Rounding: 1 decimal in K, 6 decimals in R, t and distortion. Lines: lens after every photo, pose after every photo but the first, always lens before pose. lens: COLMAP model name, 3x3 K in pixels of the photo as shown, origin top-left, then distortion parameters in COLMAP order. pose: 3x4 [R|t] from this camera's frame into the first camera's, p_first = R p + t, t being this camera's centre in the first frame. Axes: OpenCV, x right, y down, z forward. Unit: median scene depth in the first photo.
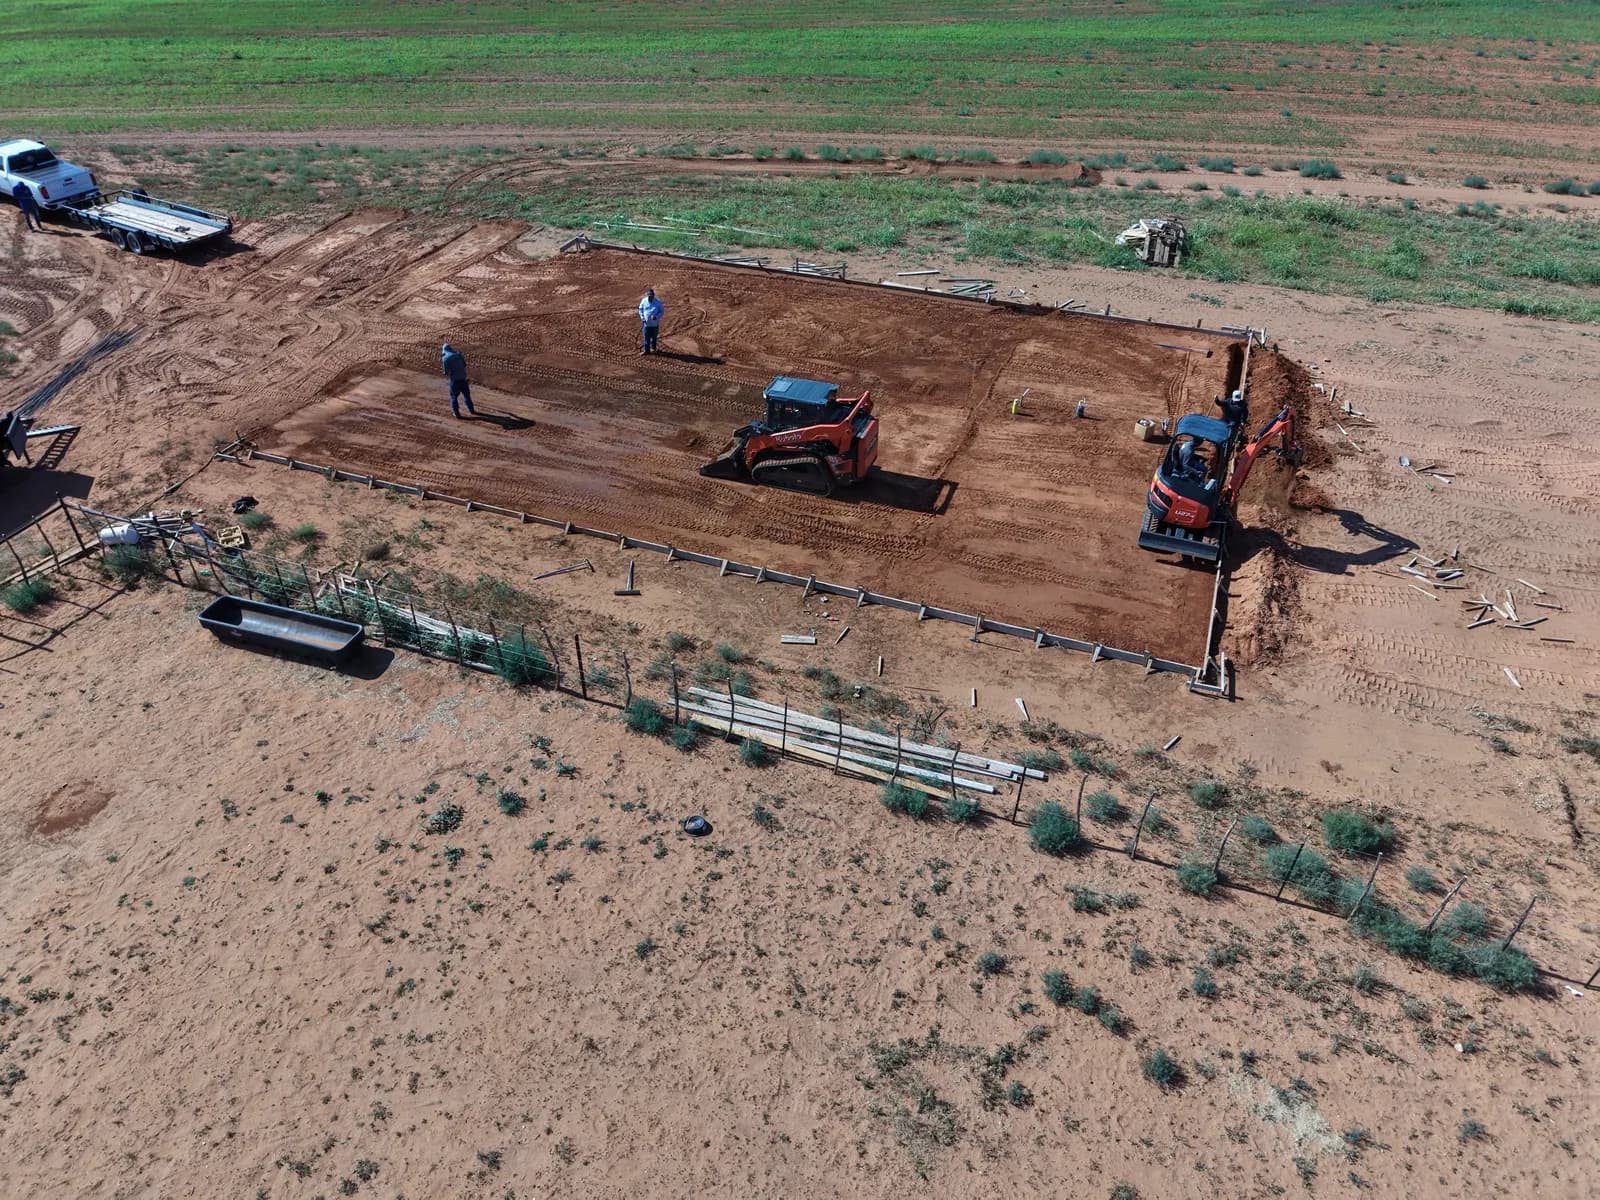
lens RADIAL K [[1070.7, 0, 795.6], [0, 1070.7, 603.2], [0, 0, 1]] dist [0.018306, -0.016309]
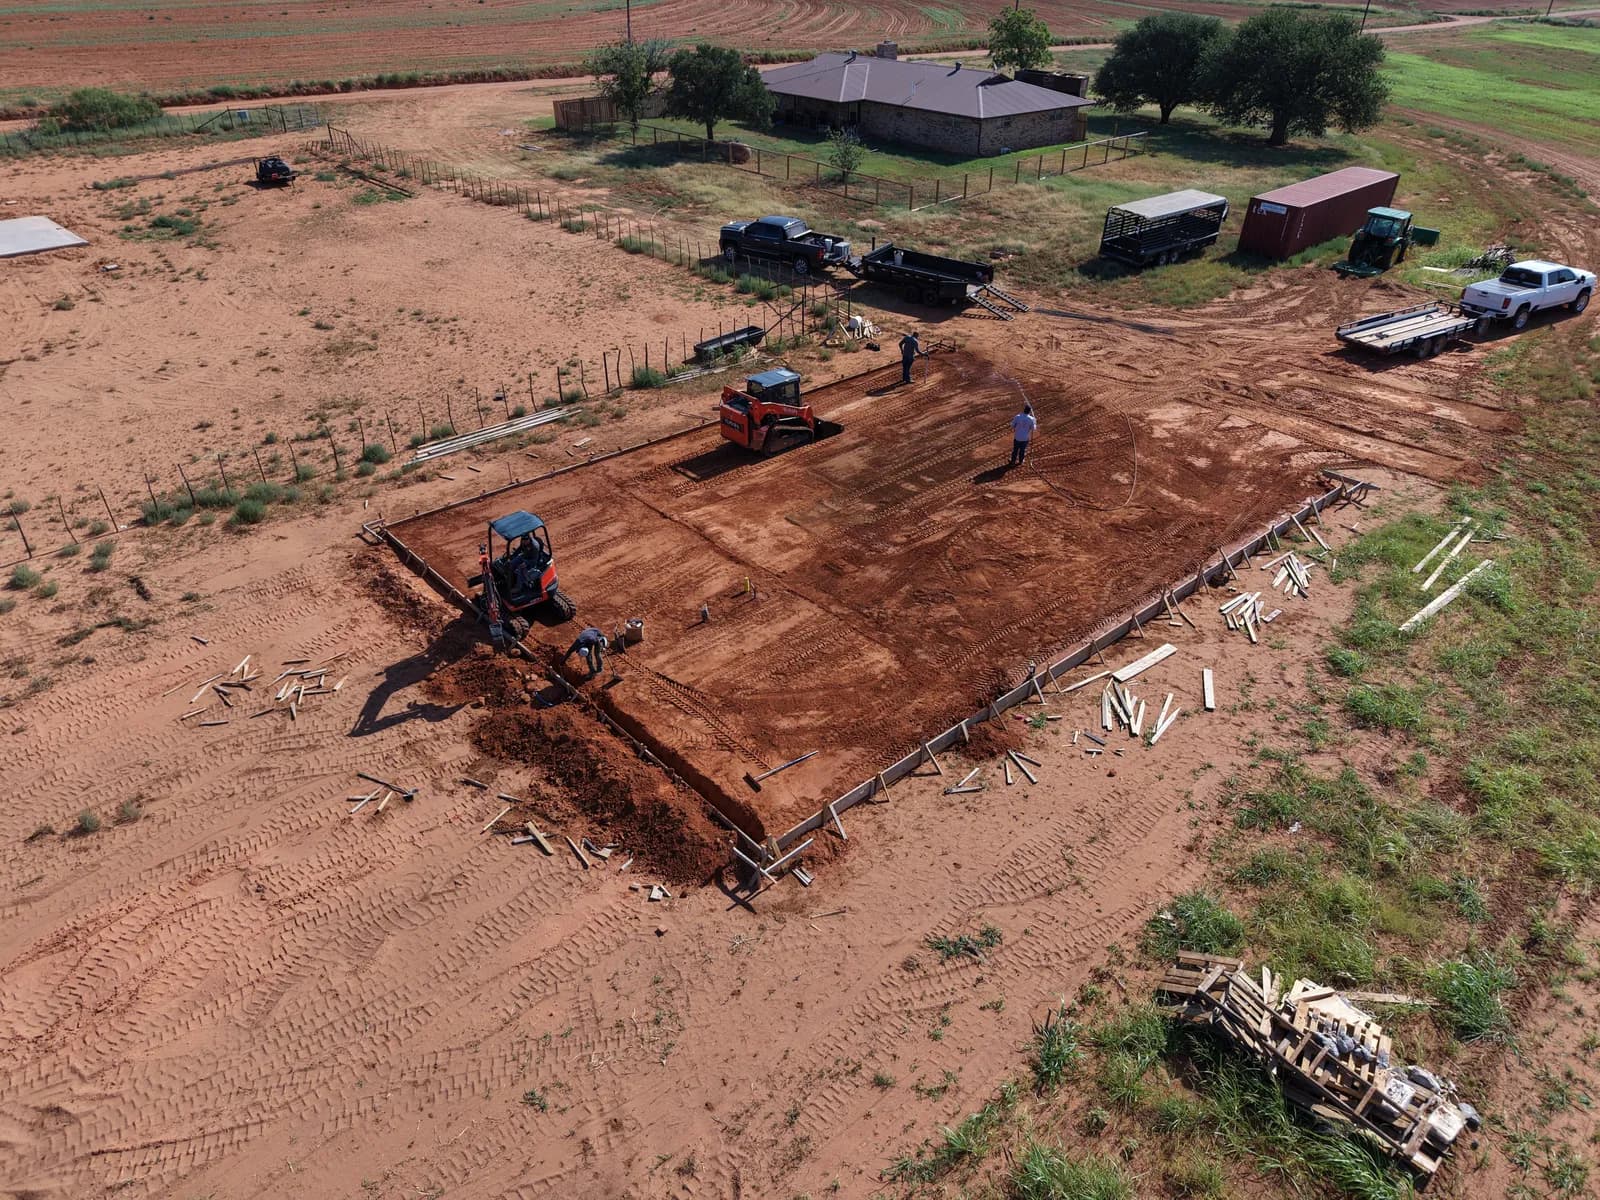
lens RADIAL K [[1070.7, 0, 801.9], [0, 1070.7, 600.0], [0, 0, 1]] dist [0.018306, -0.016309]
pose [[-0.452500, 0.473984, -0.755370, 1.578162], [-0.544226, 0.524244, 0.654971, -1.436764], [0.706443, 0.707466, 0.020734, 1.776464]]
